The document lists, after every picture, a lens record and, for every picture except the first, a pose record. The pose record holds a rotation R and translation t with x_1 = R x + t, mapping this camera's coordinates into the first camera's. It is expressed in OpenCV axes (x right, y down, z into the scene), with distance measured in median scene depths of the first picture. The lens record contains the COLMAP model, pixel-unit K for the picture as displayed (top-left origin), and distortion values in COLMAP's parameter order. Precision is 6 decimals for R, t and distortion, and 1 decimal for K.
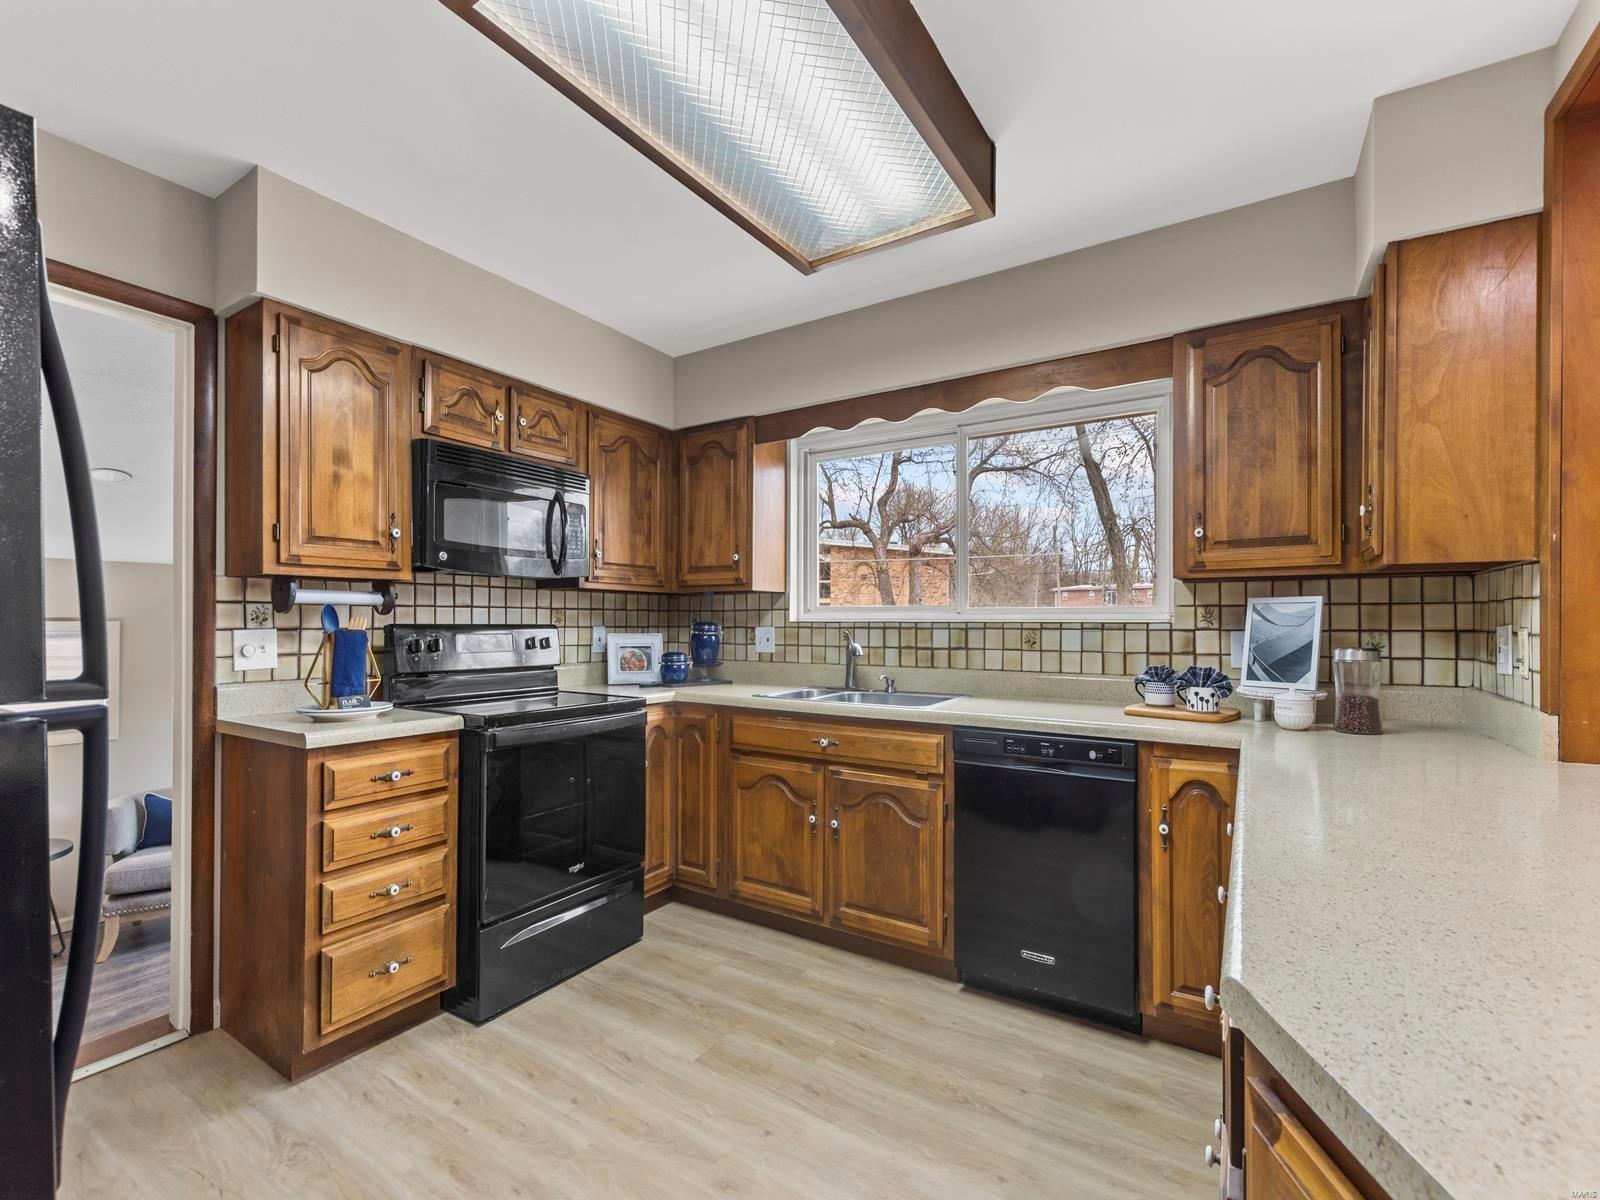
lens RADIAL K [[707.5, 0, 797.2], [0, 707.5, 616.4], [0, 0, 1]] dist [-0.000437, -0.000533]
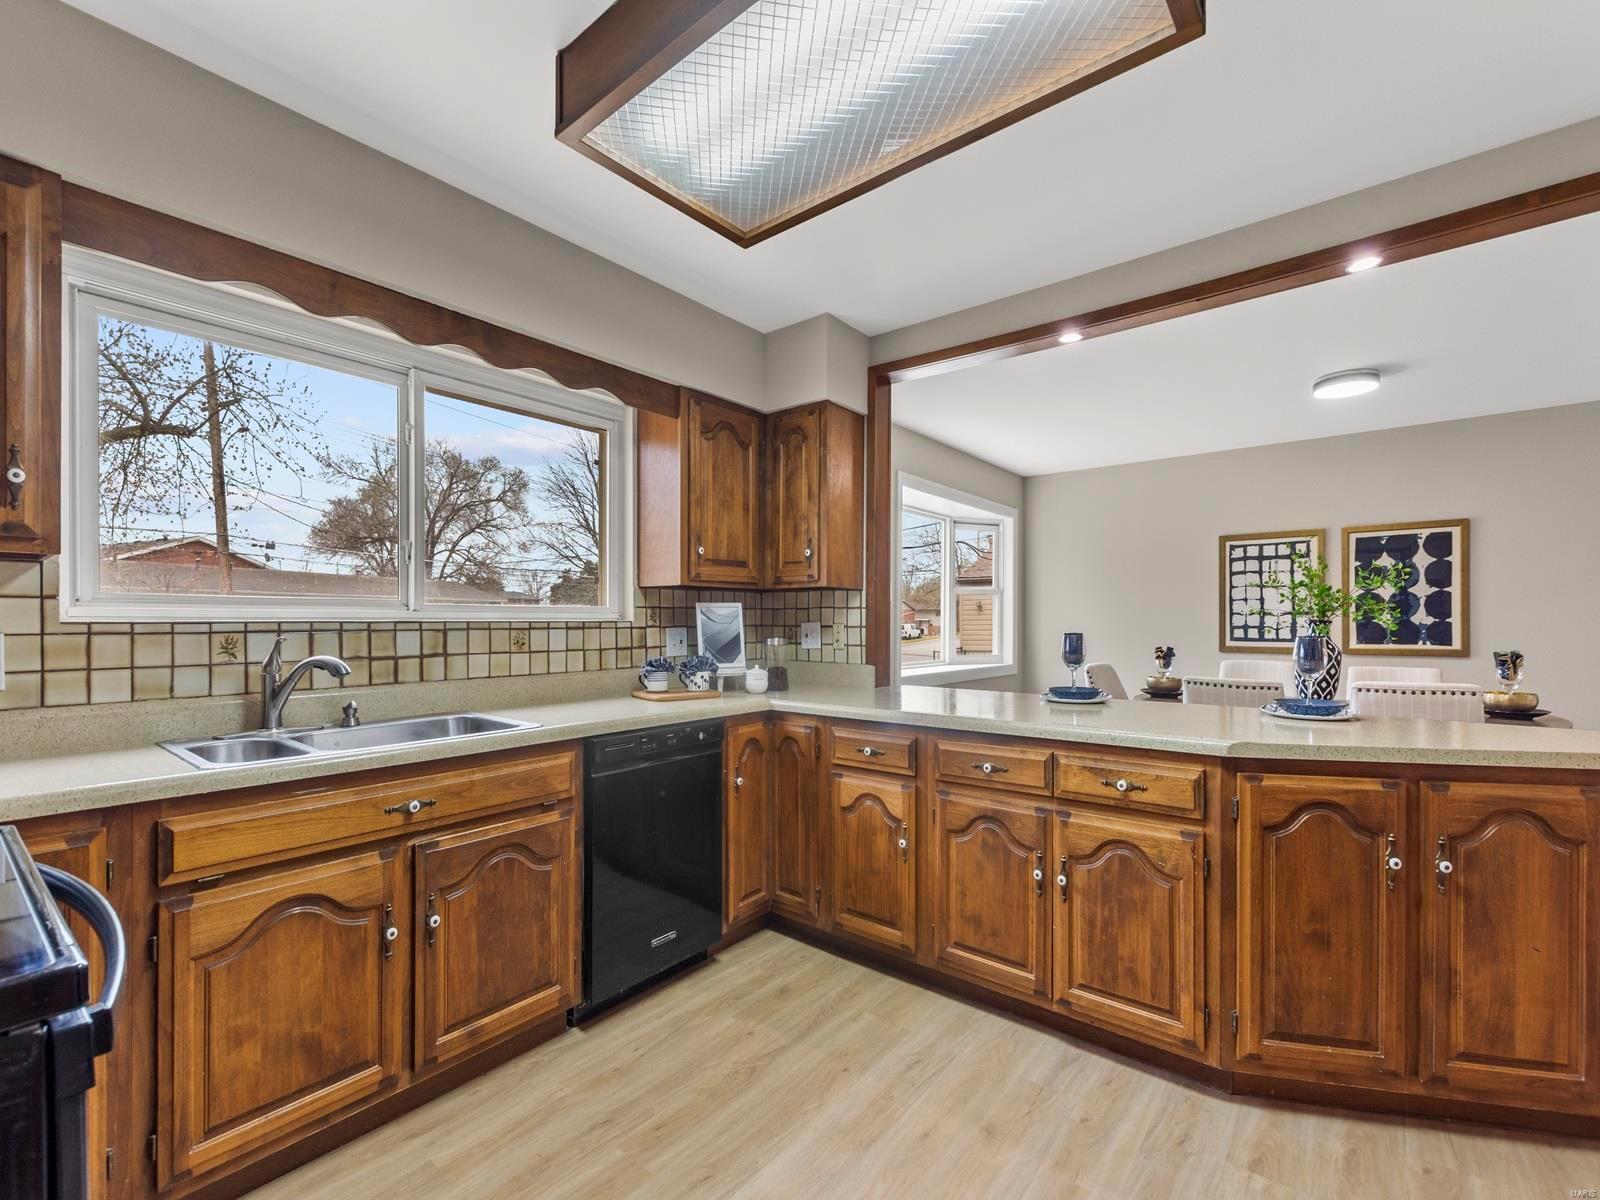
lens RADIAL K [[707.5, 0, 796.5], [0, 707.5, 621.0], [0, 0, 1]] dist [-0.000437, -0.000533]
pose [[0.104677, -0.001781, 0.994505, -0.690208], [-0.003903, 0.999990, 0.002202, 0.005391], [-0.994499, -0.004112, 0.104669, 0.698496]]
